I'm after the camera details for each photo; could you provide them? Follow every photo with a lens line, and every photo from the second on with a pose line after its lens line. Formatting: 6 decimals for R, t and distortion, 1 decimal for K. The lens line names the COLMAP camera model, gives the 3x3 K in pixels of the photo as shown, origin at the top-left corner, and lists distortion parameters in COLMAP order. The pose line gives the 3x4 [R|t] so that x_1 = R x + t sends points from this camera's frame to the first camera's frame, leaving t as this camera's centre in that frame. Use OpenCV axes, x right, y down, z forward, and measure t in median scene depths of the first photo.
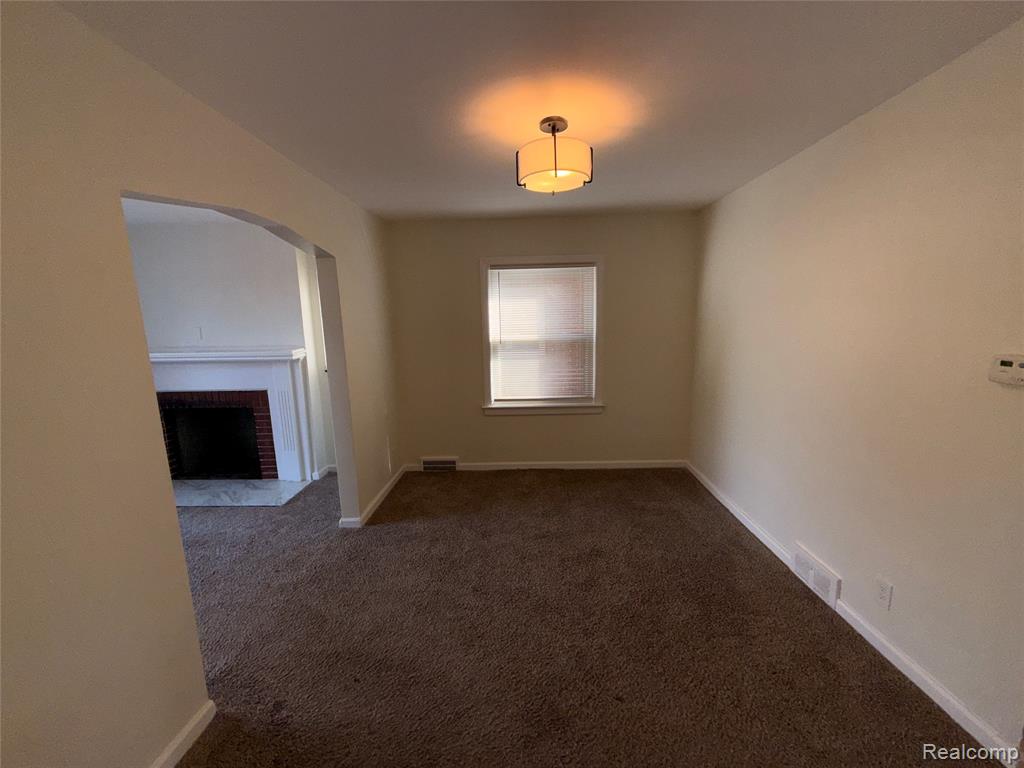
lens RADIAL K [[409.8, 0, 513.3], [0, 409.8, 386.5], [0, 0, 1]] dist [0.002958, 0.000585]
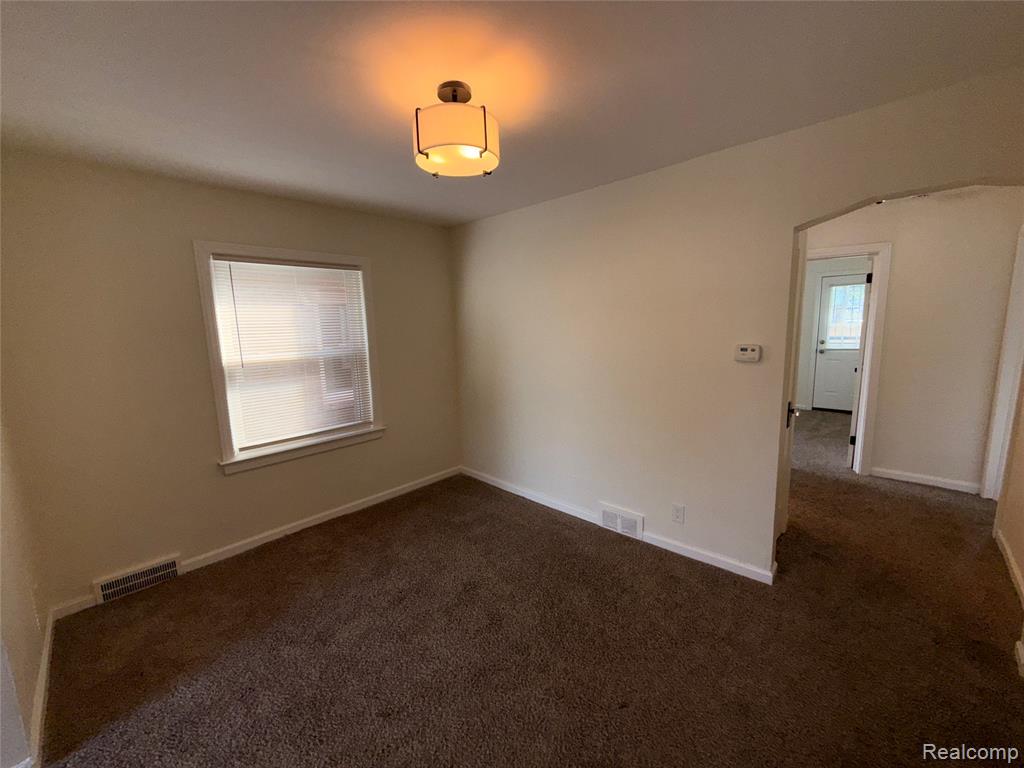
lens RADIAL K [[409.8, 0, 511.4], [0, 409.8, 384.7], [0, 0, 1]] dist [0.002958, 0.000585]
pose [[0.669983, -0.105094, 0.734900, -0.240530], [0.136358, 0.990508, 0.017334, -0.024713], [-0.729746, 0.088596, 0.677954, 0.193406]]
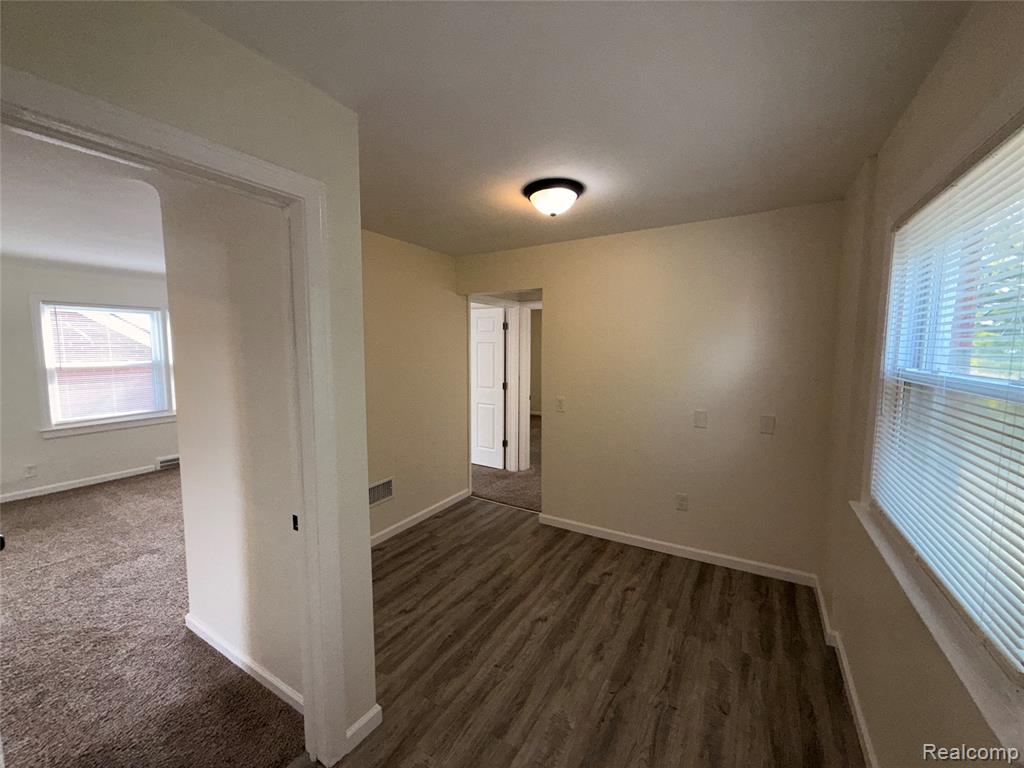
lens RADIAL K [[409.8, 0, 510.4], [0, 409.8, 388.0], [0, 0, 1]] dist [0.002958, 0.000585]
pose [[0.481048, -0.065146, 0.874270, -0.424145], [0.115636, 0.993237, 0.010385, 0.073003], [-0.869034, 0.096102, 0.485328, -0.600648]]
